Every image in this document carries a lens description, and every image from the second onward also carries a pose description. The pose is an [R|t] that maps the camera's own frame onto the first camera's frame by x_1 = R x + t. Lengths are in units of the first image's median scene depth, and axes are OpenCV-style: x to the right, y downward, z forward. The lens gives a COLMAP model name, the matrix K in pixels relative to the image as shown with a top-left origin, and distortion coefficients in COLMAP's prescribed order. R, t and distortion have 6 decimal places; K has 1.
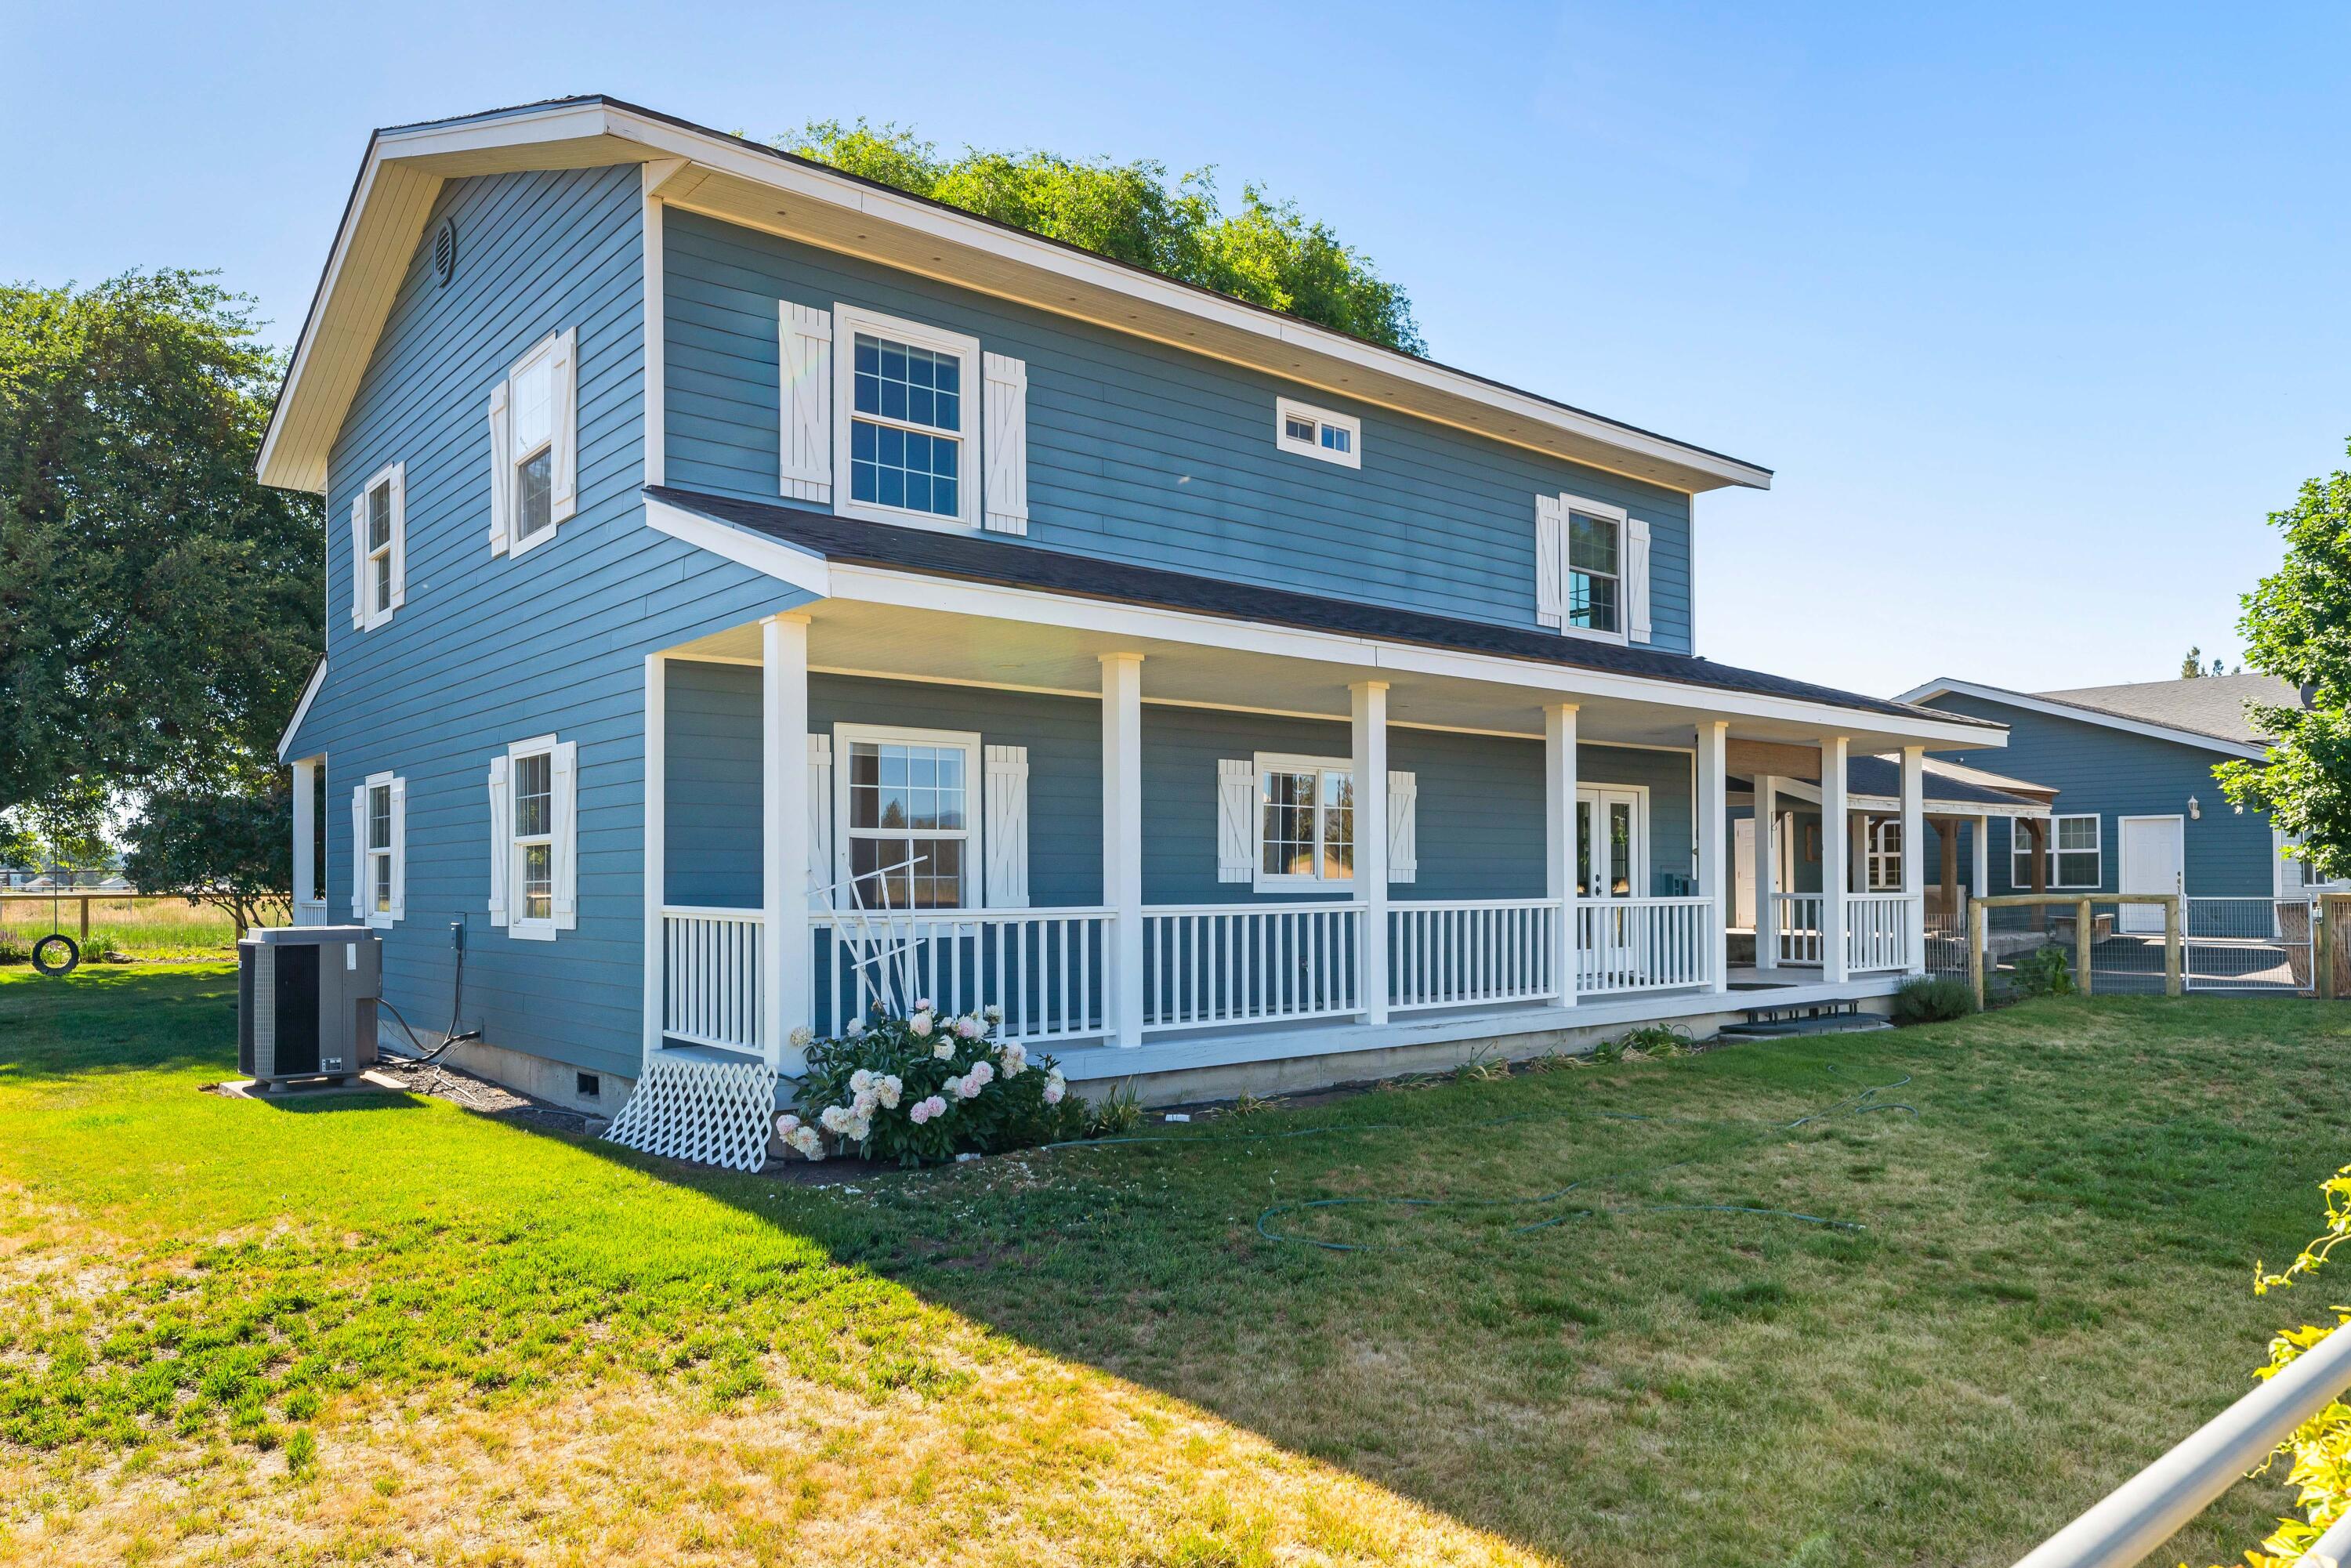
lens RADIAL K [[1516.0, 0, 1214.4], [0, 1516.0, 873.1], [0, 0, 1]] dist [0.008167, -0.001013]
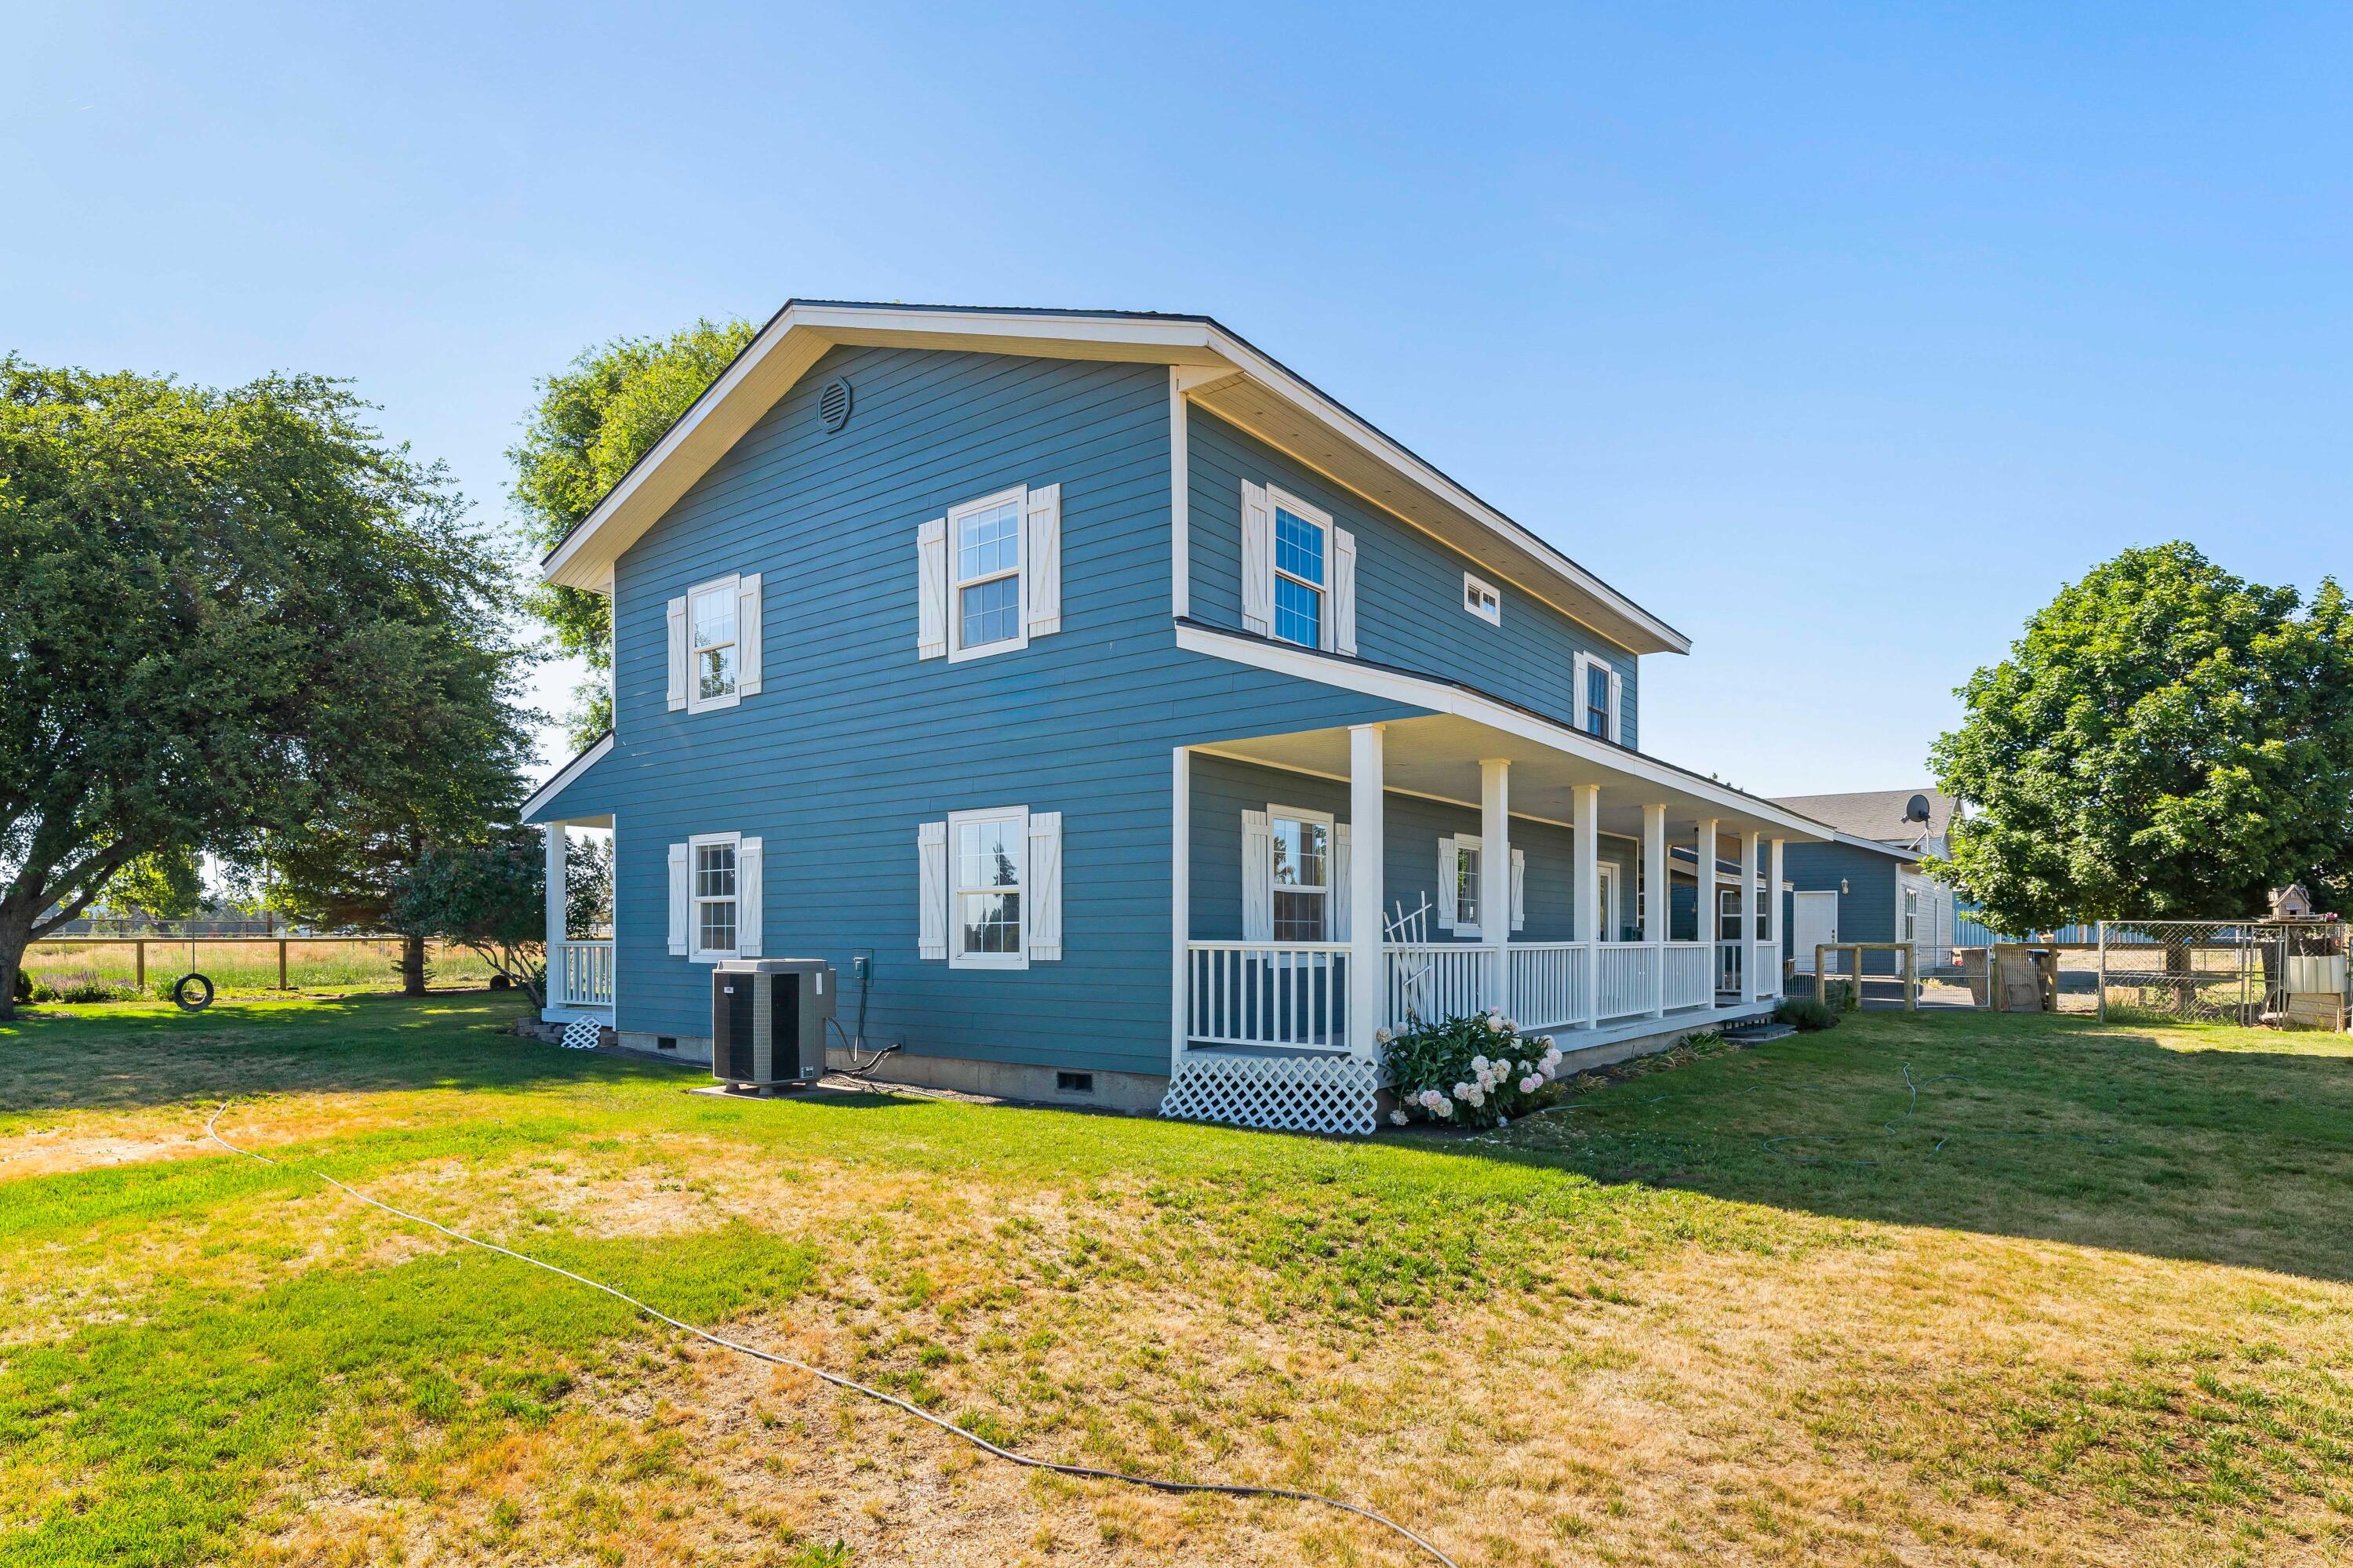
lens RADIAL K [[1242.0, 0, 1147.9], [0, 1242.0, 946.7], [0, 0, 1]] dist [-0.004077, -0.001397]
pose [[0.976902, 0.002990, 0.213668, -0.594715], [-0.005398, 0.999928, 0.010687, 0.014854], [-0.213620, -0.011593, 0.976848, -0.033381]]
